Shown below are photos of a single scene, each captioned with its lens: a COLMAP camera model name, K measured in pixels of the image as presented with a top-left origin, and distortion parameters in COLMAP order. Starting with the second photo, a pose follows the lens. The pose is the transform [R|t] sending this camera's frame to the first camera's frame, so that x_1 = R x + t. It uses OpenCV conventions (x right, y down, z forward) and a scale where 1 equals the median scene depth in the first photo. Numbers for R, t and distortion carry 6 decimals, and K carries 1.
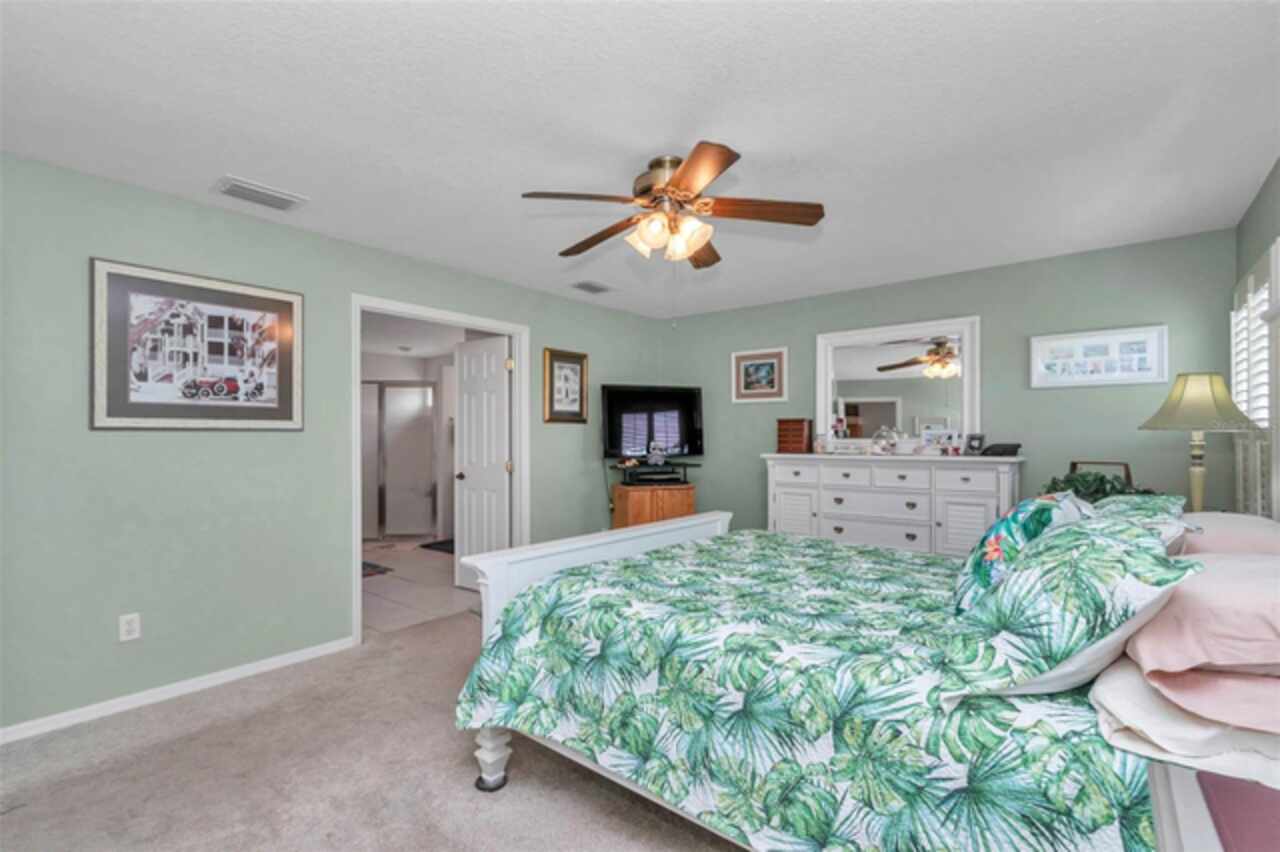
lens RADIAL K [[586.6, 0, 619.7], [0, 586.6, 431.0], [0, 0, 1]] dist [0.007368, -0.001276]
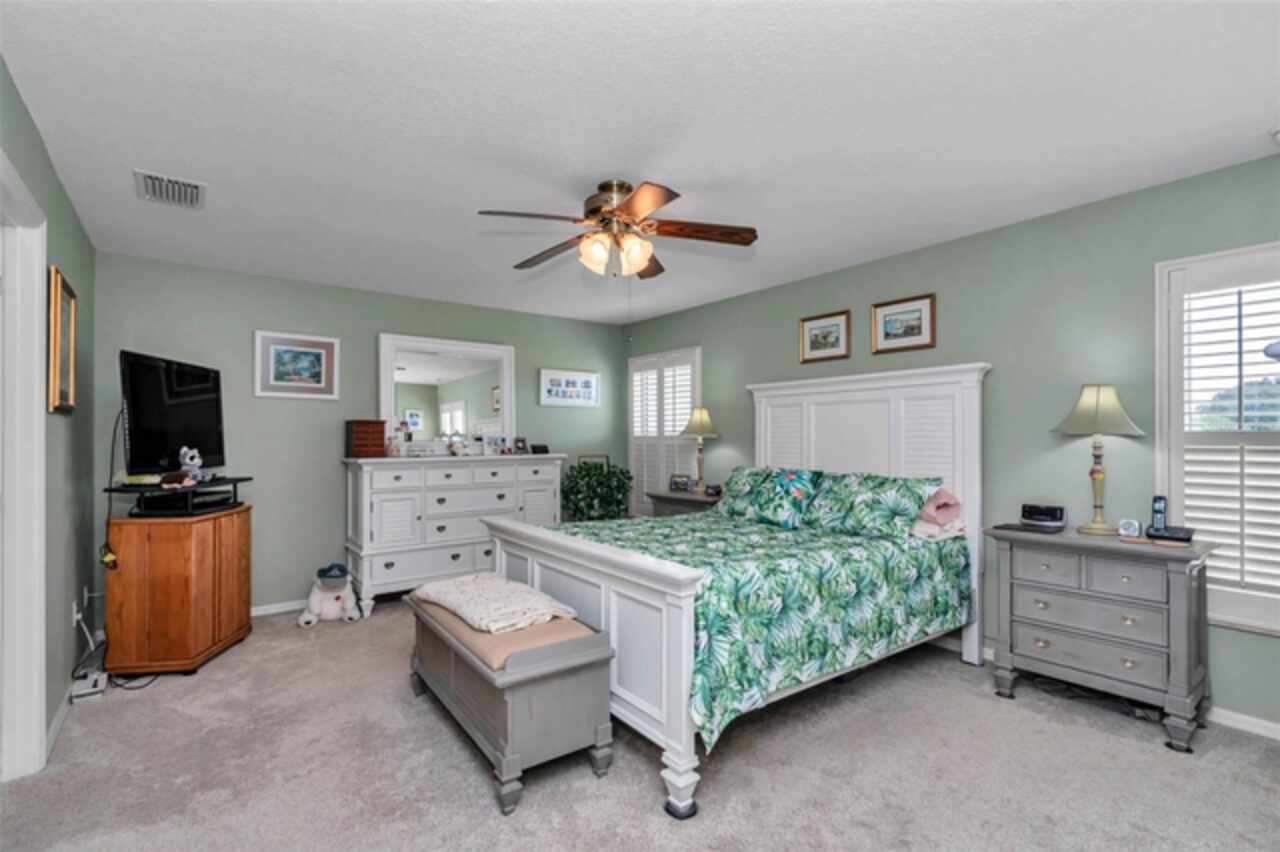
lens RADIAL K [[586.6, 0, 637.0], [0, 586.6, 438.5], [0, 0, 1]] dist [0.007368, -0.001276]
pose [[0.218138, 0.002405, 0.975915, -0.785983], [-0.007787, 0.999969, -0.000724, 0.008140], [-0.975887, -0.007442, 0.218150, 0.595574]]
